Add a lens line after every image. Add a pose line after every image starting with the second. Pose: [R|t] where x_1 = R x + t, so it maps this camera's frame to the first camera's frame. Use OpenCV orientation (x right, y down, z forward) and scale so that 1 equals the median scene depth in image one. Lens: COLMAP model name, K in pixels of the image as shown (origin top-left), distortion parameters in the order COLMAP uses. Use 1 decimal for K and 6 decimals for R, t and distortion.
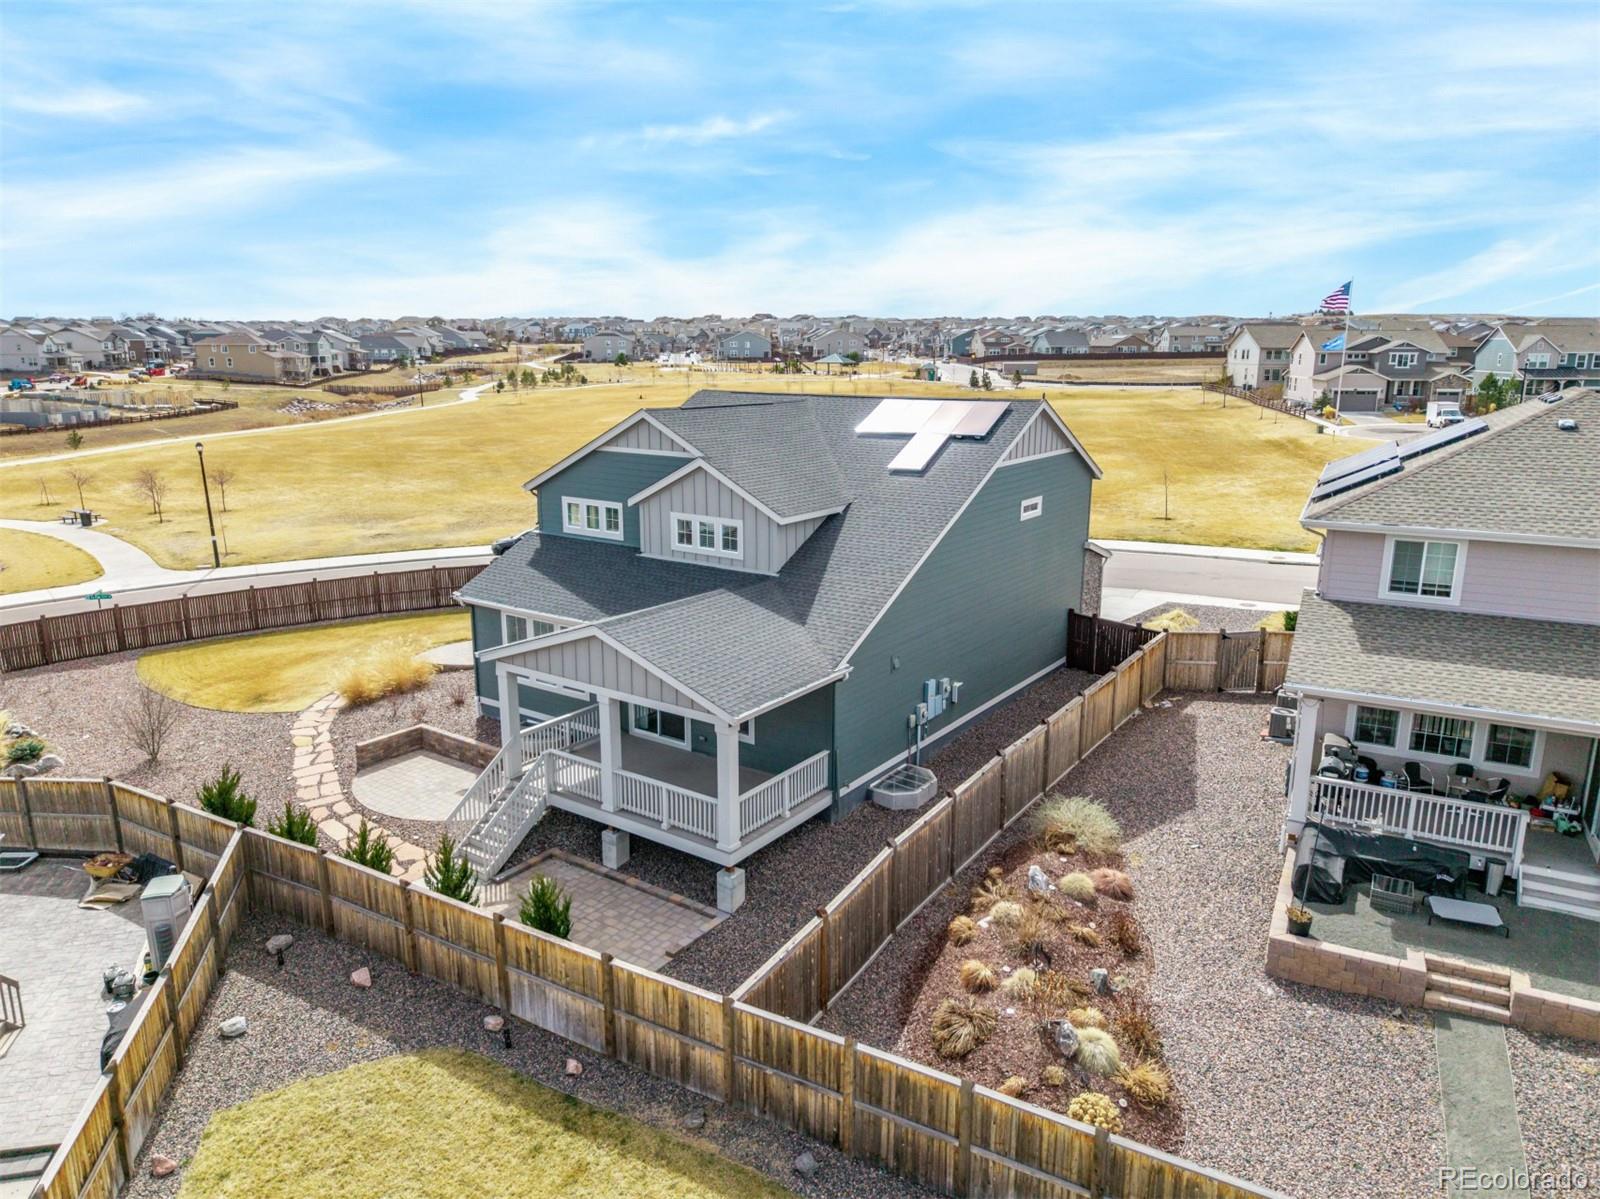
lens RADIAL K [[1069.6, 0, 800.0], [0, 1069.6, 599.5], [0, 0, 1]] dist [0.038079, -0.047711]
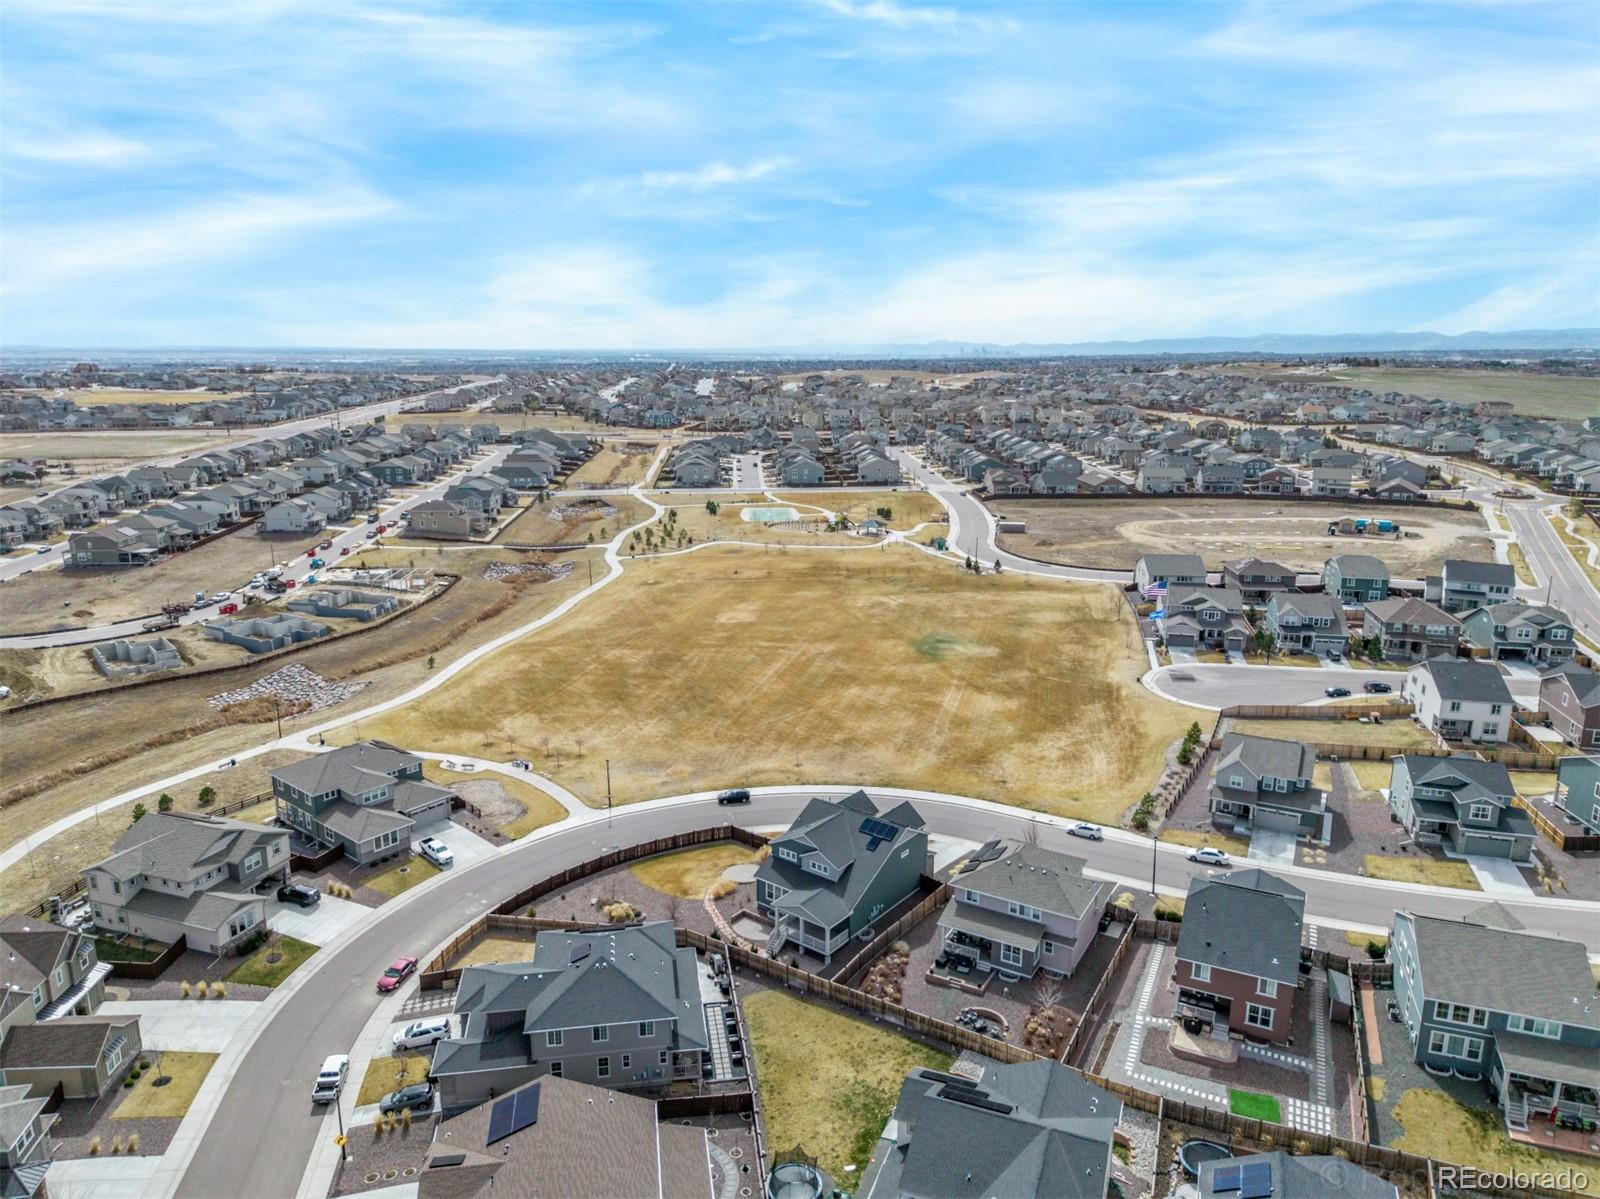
lens RADIAL K [[1069.6, 0, 800.0], [0, 1069.6, 599.5], [0, 0, 1]] dist [0.038079, -0.047711]
pose [[0.998986, 0.011776, -0.043463, 0.002994], [-0.011919, 0.999924, -0.003048, -1.326574], [0.043424, 0.003563, 0.999050, -3.814969]]
